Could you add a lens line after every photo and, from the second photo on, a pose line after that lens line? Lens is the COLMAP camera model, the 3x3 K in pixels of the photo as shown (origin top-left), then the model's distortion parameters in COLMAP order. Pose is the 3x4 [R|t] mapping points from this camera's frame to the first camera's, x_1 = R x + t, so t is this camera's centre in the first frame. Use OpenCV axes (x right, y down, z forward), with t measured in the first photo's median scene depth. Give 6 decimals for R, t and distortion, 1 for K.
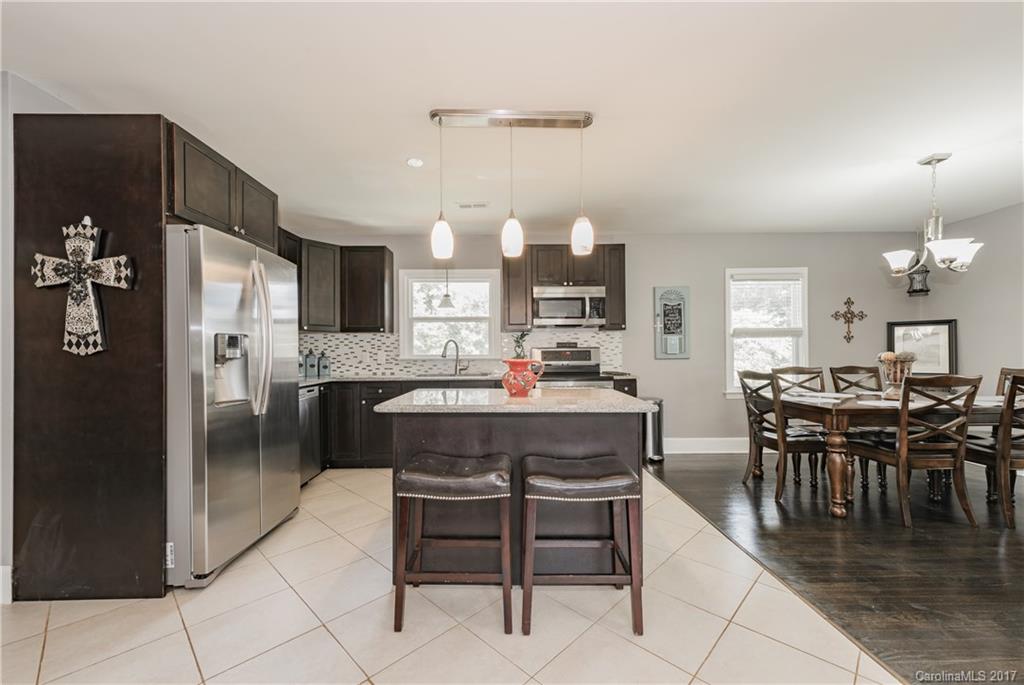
lens RADIAL K [[398.7, 0, 505.4], [0, 398.7, 351.6], [0, 0, 1]] dist [0.007755, -0.001392]
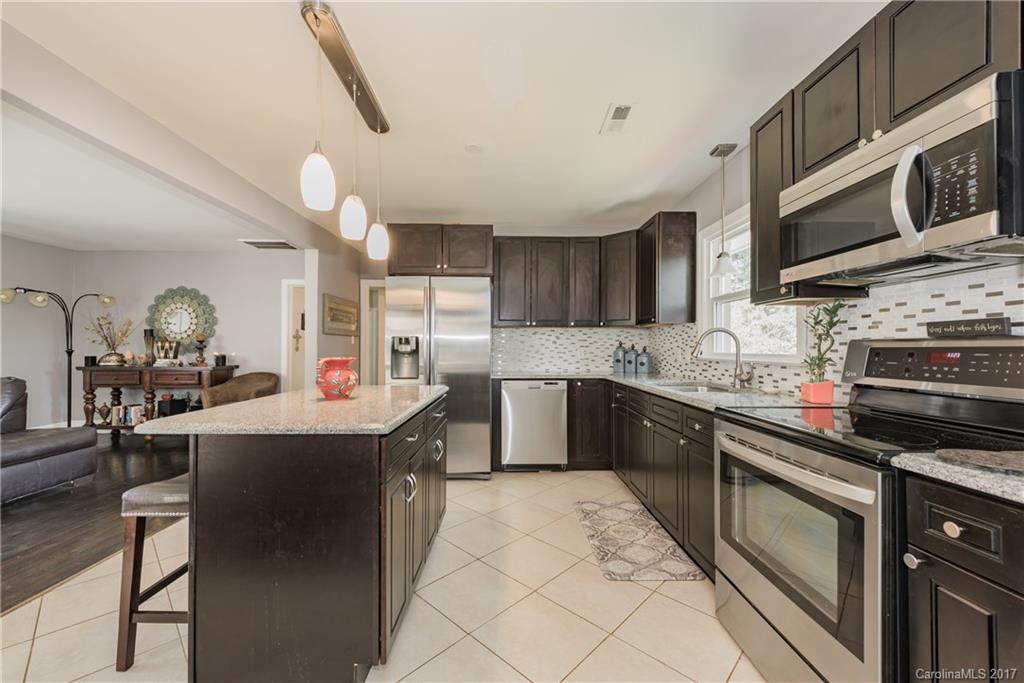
lens RADIAL K [[398.7, 0, 504.8], [0, 398.7, 346.2], [0, 0, 1]] dist [0.007755, -0.001392]
pose [[0.009214, 0.002509, -0.999954, 0.478475], [0.000390, 0.999997, 0.002513, -0.004863], [0.999957, -0.000413, 0.009213, 0.704001]]
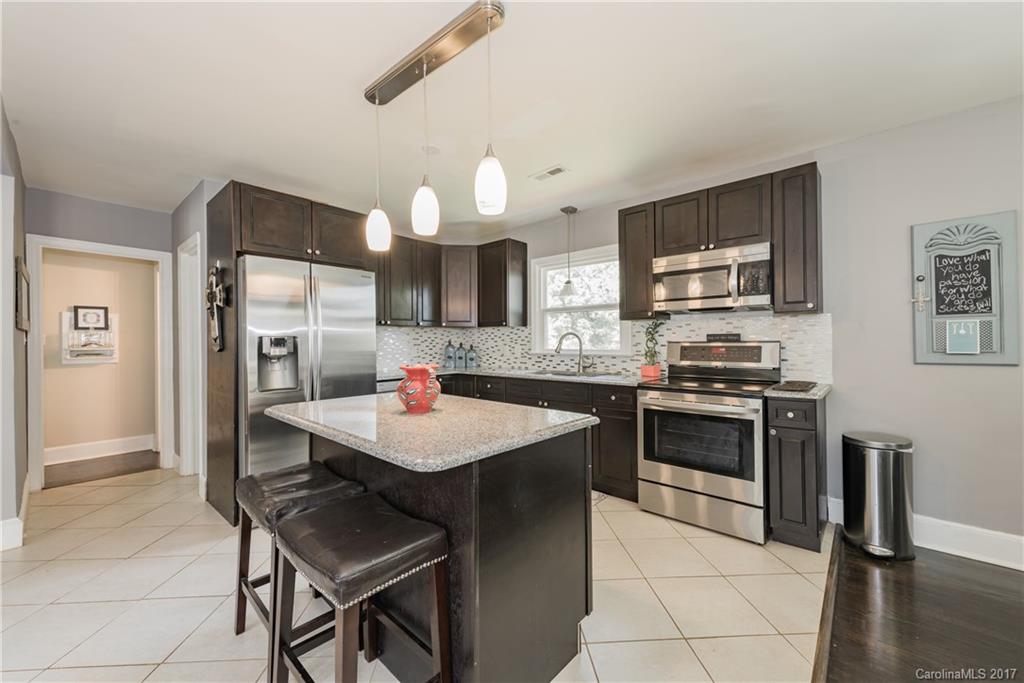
lens RADIAL K [[398.7, 0, 510.4], [0, 398.7, 342.3], [0, 0, 1]] dist [0.007755, -0.001392]
pose [[0.745337, 0.002350, -0.666684, 0.360036], [0.003579, 0.999965, 0.007526, -0.016031], [0.666678, -0.007996, 0.745303, 0.276923]]
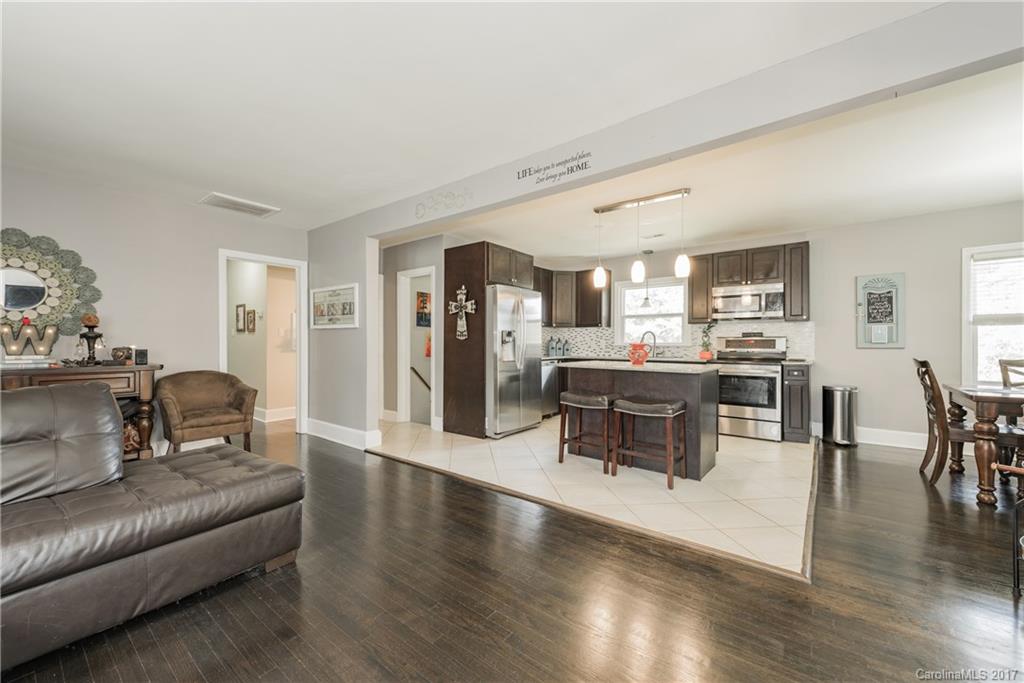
lens RADIAL K [[398.7, 0, 507.3], [0, 398.7, 343.4], [0, 0, 1]] dist [0.007755, -0.001392]
pose [[0.778445, 0.008111, -0.627660, 0.351287], [-0.006205, 0.999967, 0.005227, 0.007669], [0.627682, -0.000174, 0.778470, -0.363717]]
